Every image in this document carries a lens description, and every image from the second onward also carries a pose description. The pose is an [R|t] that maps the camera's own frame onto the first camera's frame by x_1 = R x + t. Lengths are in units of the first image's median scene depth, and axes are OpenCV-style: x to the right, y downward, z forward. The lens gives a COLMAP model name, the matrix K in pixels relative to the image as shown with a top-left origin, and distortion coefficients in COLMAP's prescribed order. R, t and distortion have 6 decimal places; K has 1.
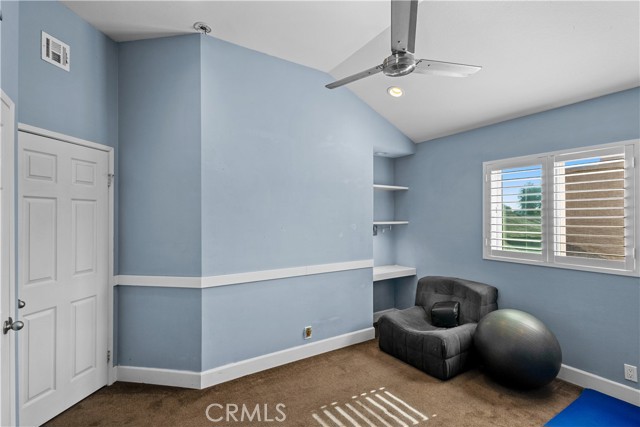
lens RADIAL K [[299.3, 0, 325.0], [0, 299.3, 215.1], [0, 0, 1]] dist [0.010655, -0.003106]
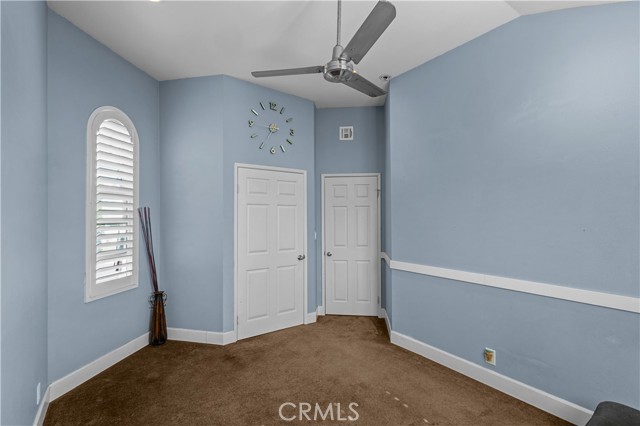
lens RADIAL K [[299.3, 0, 324.4], [0, 299.3, 215.9], [0, 0, 1]] dist [0.010655, -0.003106]
pose [[0.054051, 0.001863, -0.998536, 0.906180], [0.007386, 0.999970, 0.002266, 0.002198], [0.998511, -0.007497, 0.054036, 0.619373]]
